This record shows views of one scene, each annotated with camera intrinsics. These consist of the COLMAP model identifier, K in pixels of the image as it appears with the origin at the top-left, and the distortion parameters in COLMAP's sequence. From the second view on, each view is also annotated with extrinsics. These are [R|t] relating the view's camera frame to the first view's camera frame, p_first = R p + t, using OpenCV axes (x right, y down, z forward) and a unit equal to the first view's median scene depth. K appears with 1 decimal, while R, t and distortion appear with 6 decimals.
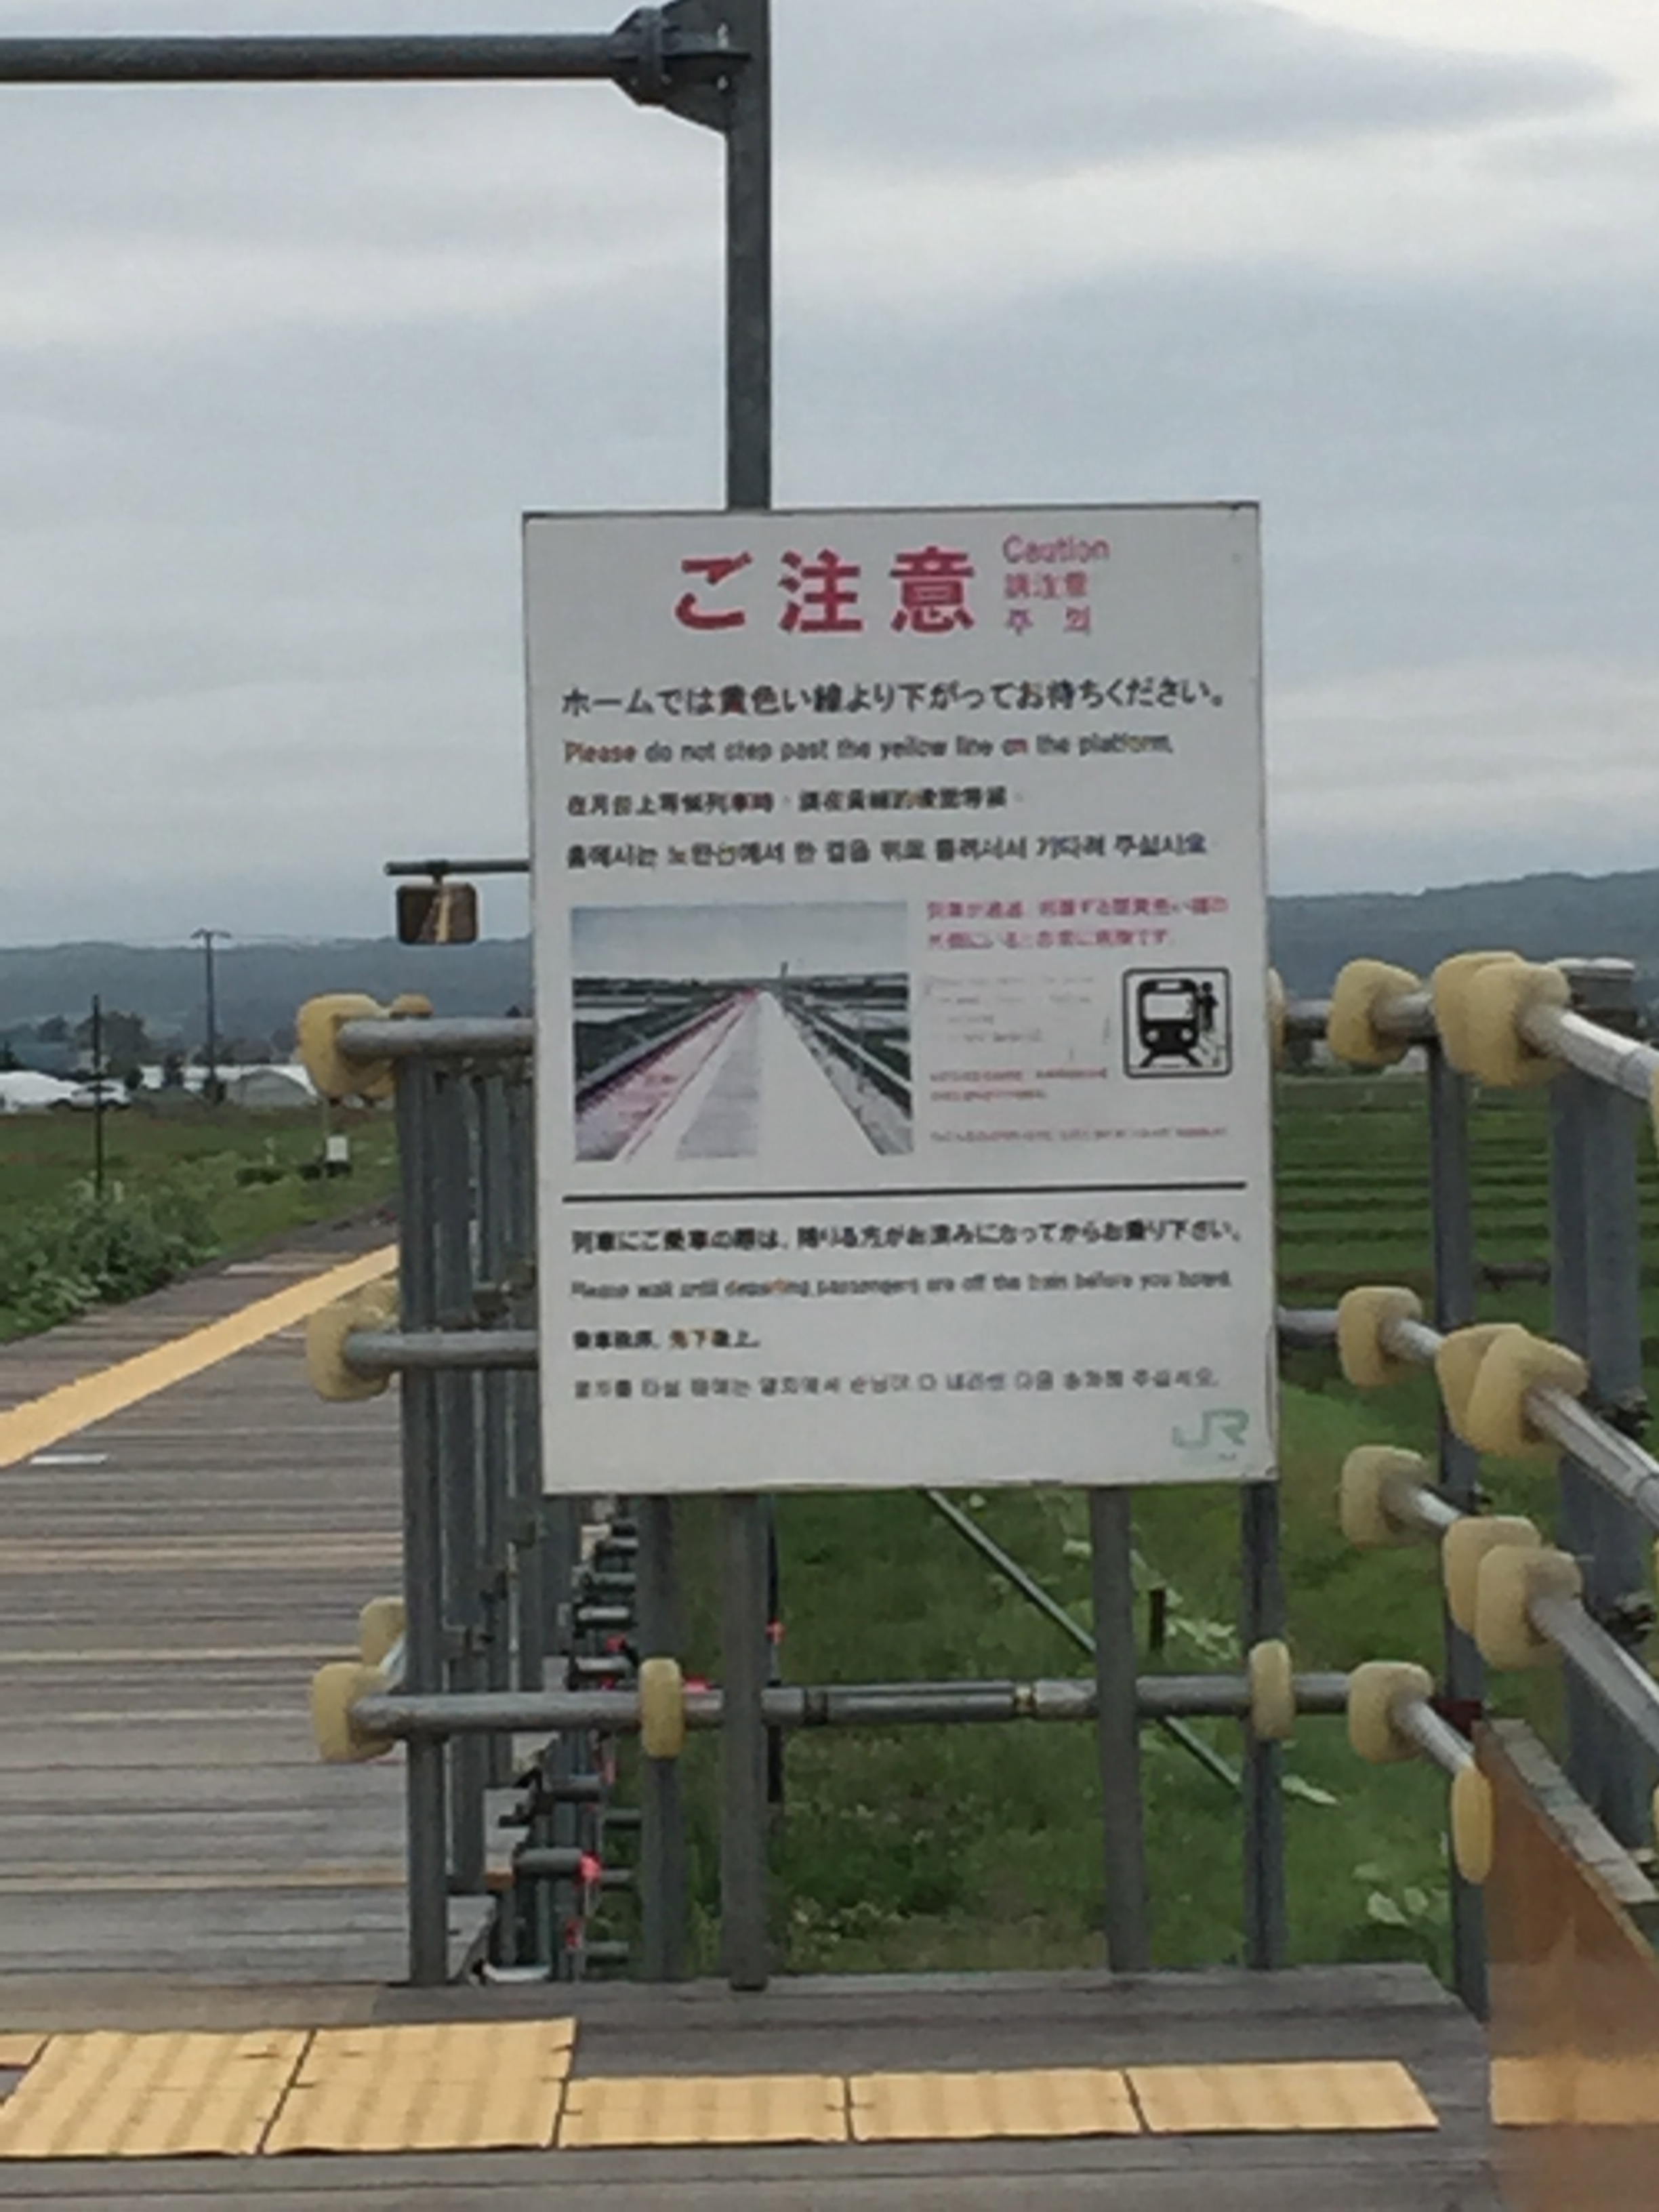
lens RADIAL K [[9189.8, 0, 829.5], [0, 9189.8, 1106.0], [0, 0, 1]] dist [0.035240, 0.274489]
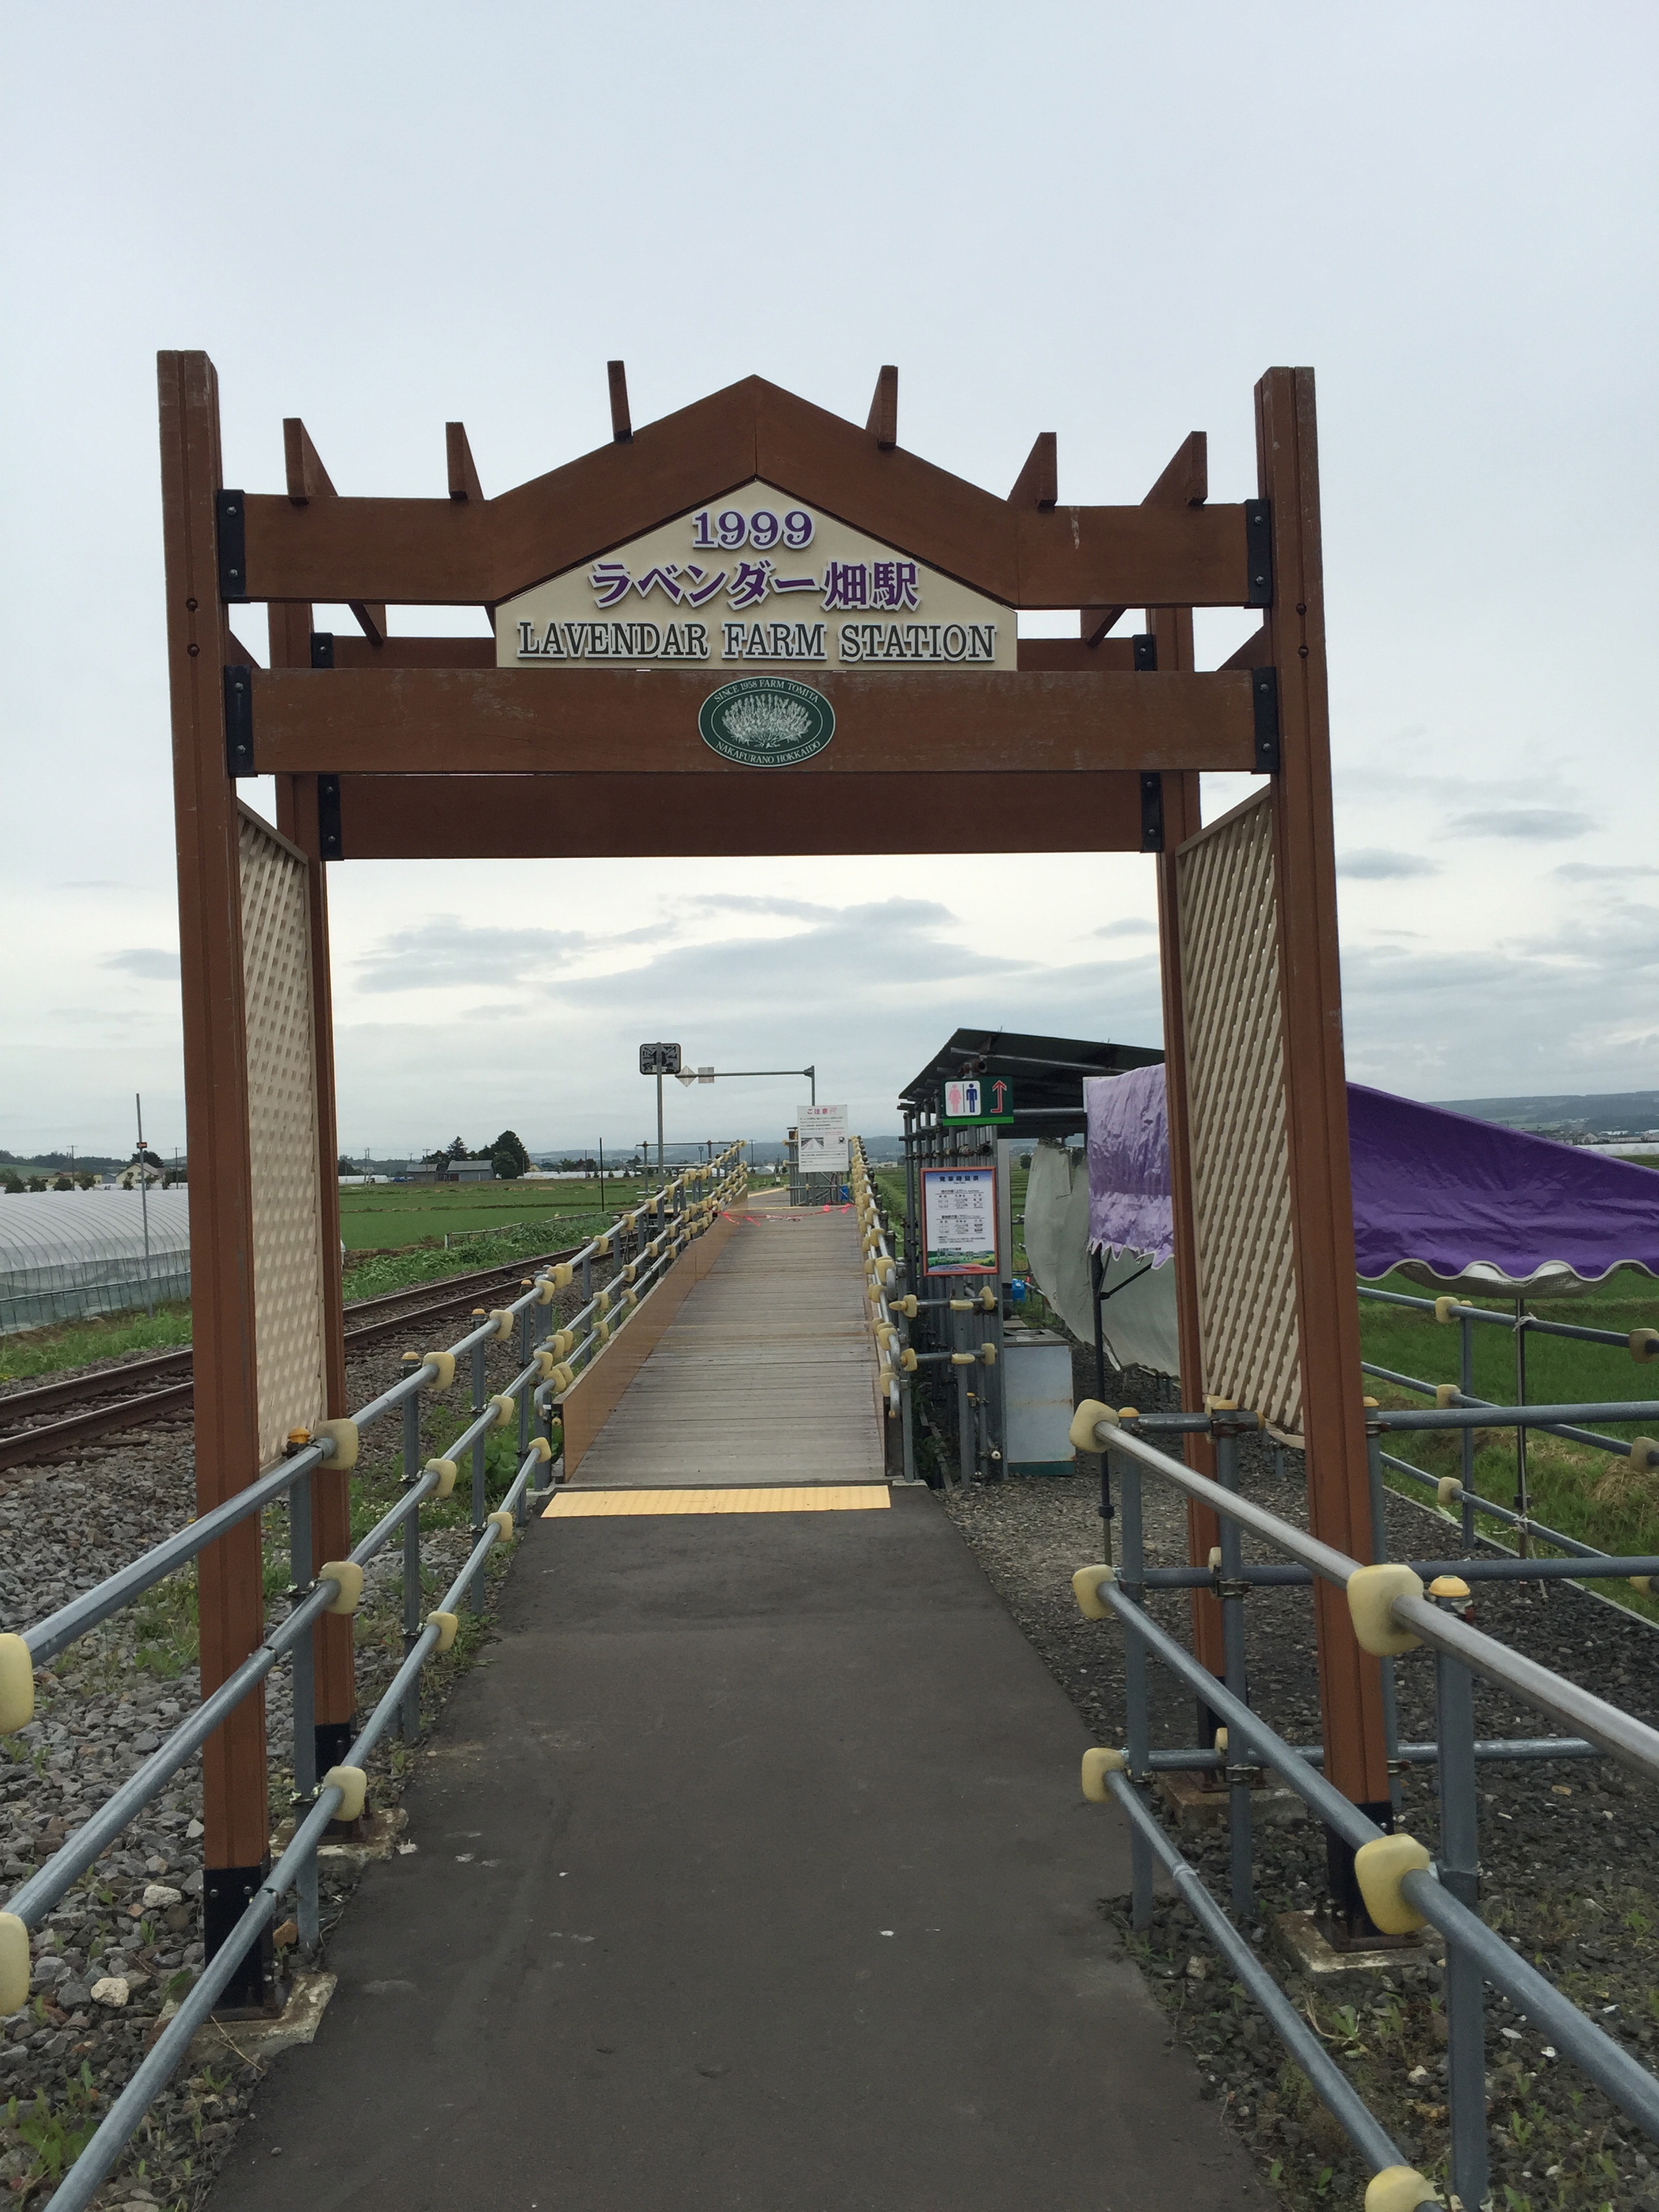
lens RADIAL K [[1885.2, 0, 827.9], [0, 1885.2, 1152.8], [0, 0, 1]] dist [0.123147, -0.151125]
pose [[0.999515, -0.016015, -0.026705, 0.094966], [0.015707, 0.999808, -0.011715, 0.046117], [0.026888, 0.011290, 0.999575, -2.007208]]
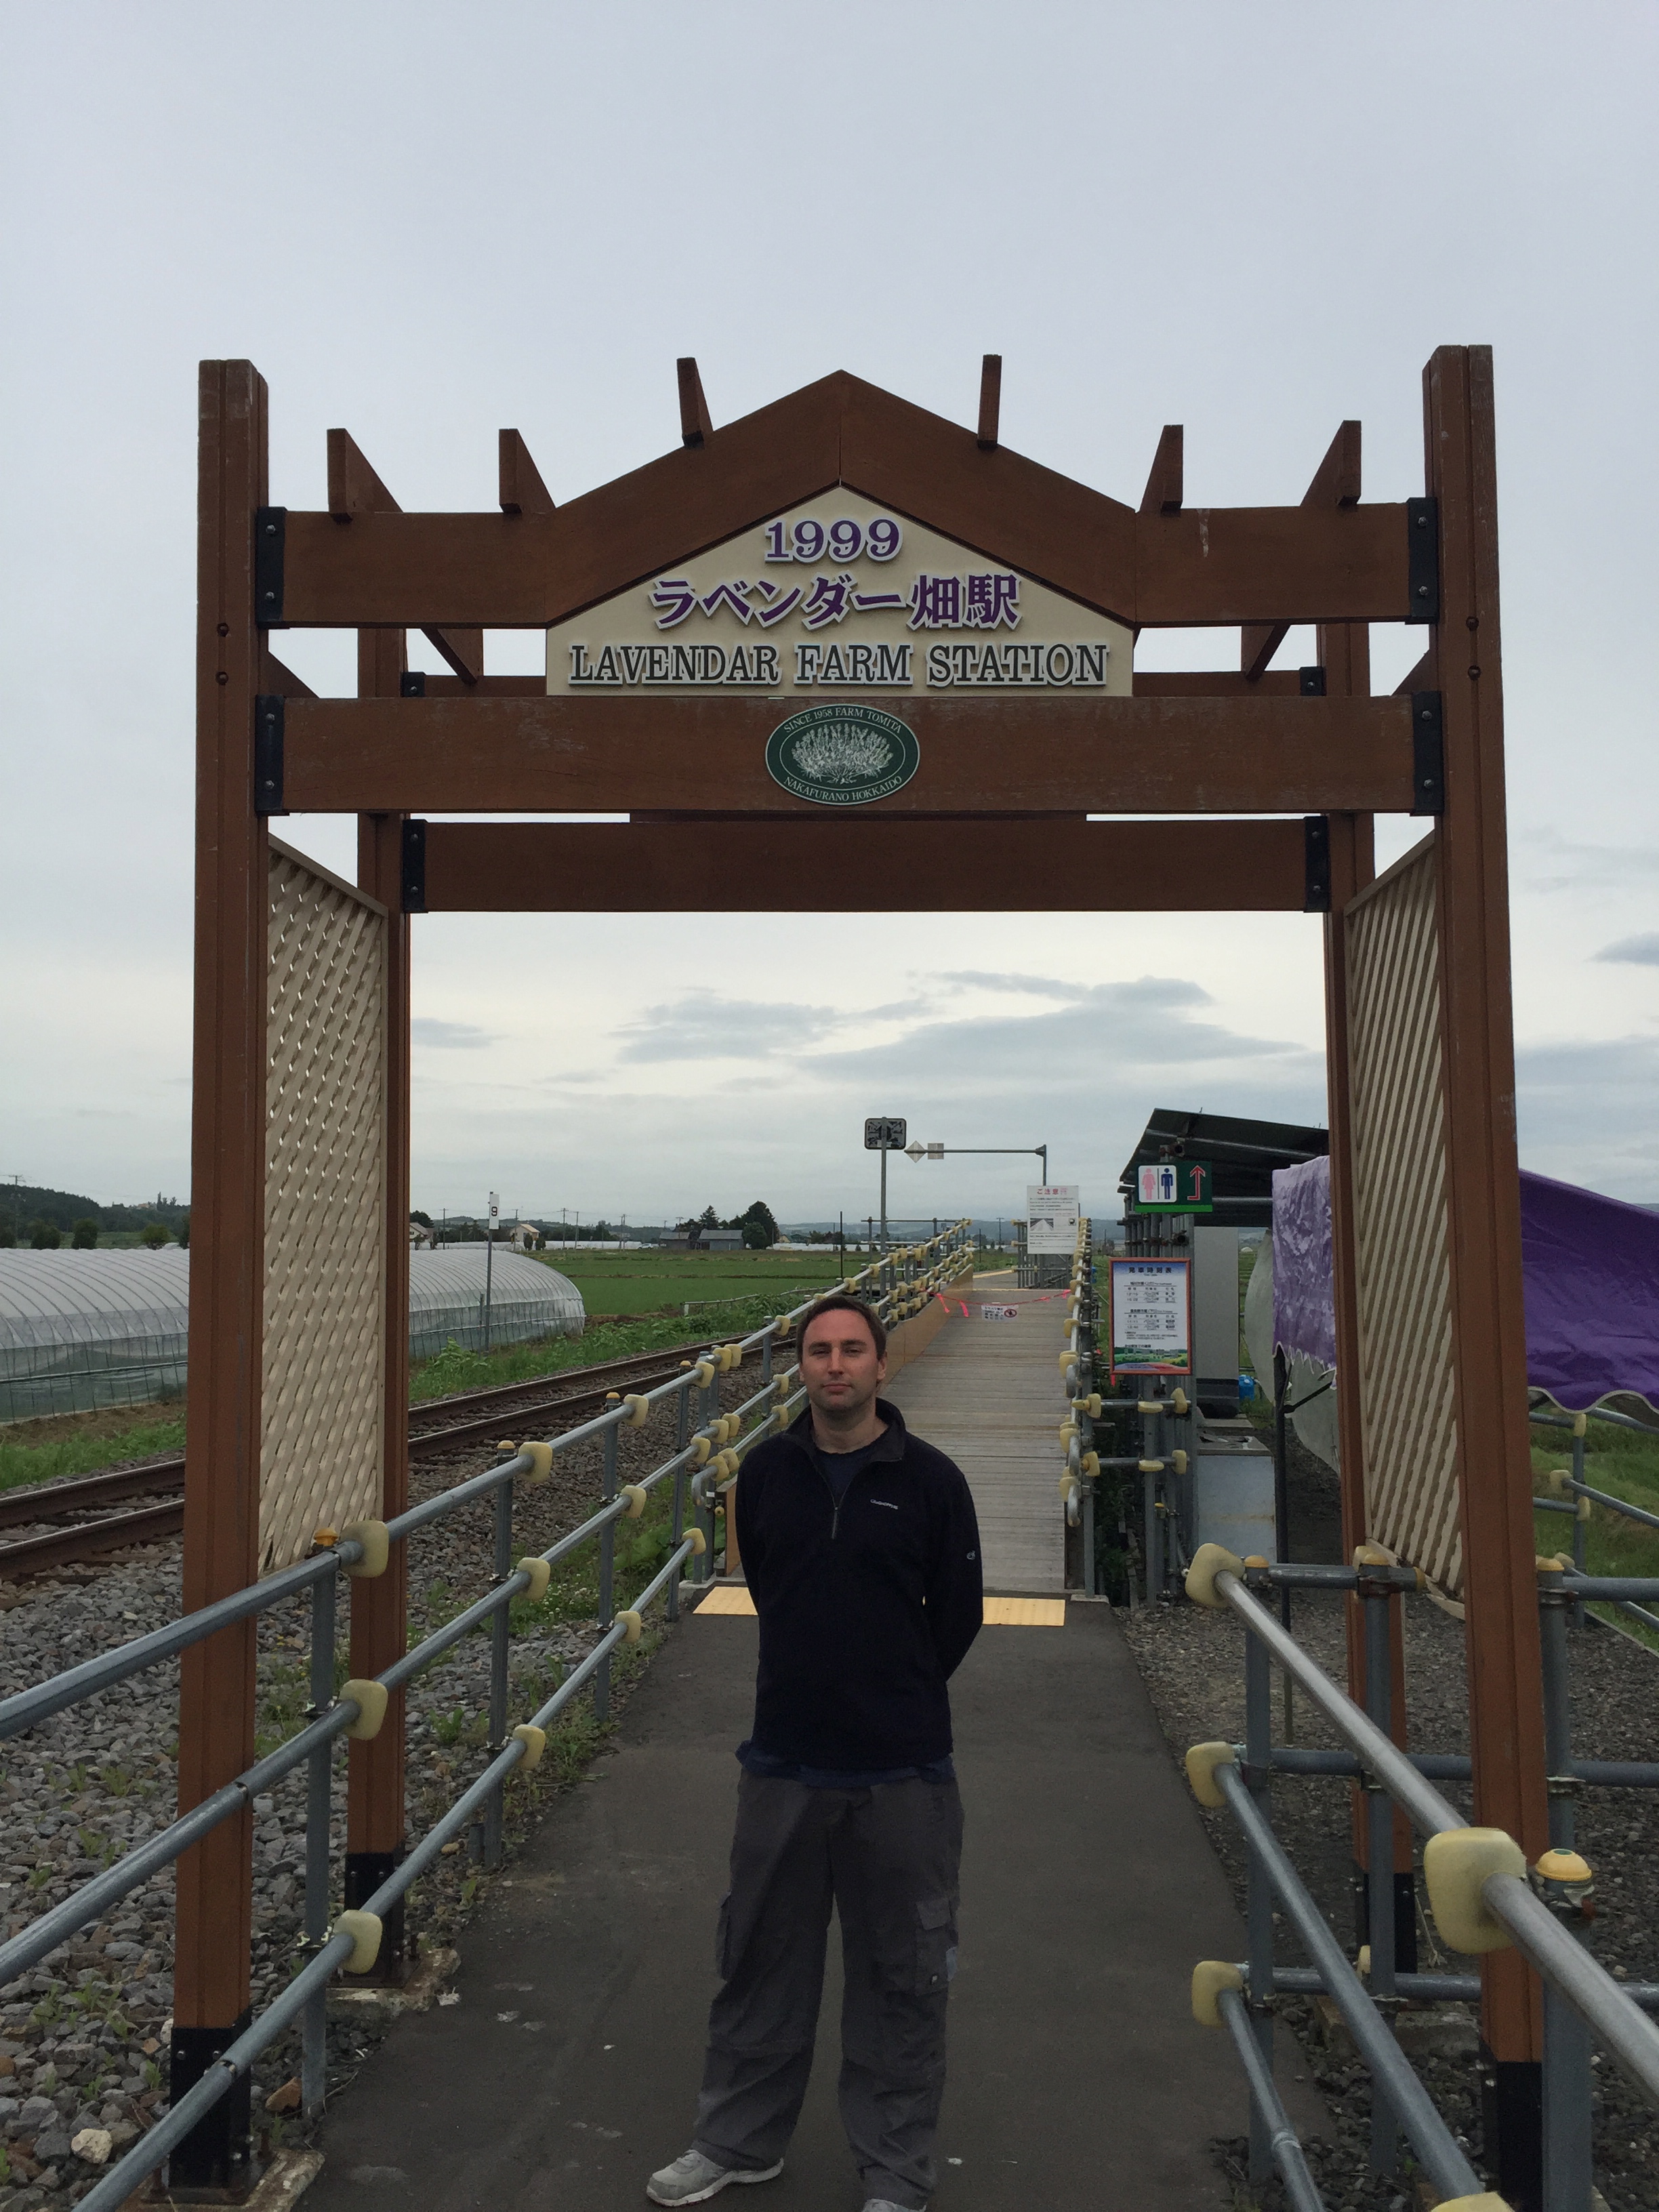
lens RADIAL K [[1890.4, 0, 836.4], [0, 1890.4, 1149.0], [0, 0, 1]] dist [0.115745, -0.167357]
pose [[0.988149, 0.008370, -0.153273, 0.124496], [-0.016861, 0.998389, -0.054182, 0.043150], [0.152572, 0.056124, 0.986697, -1.957714]]
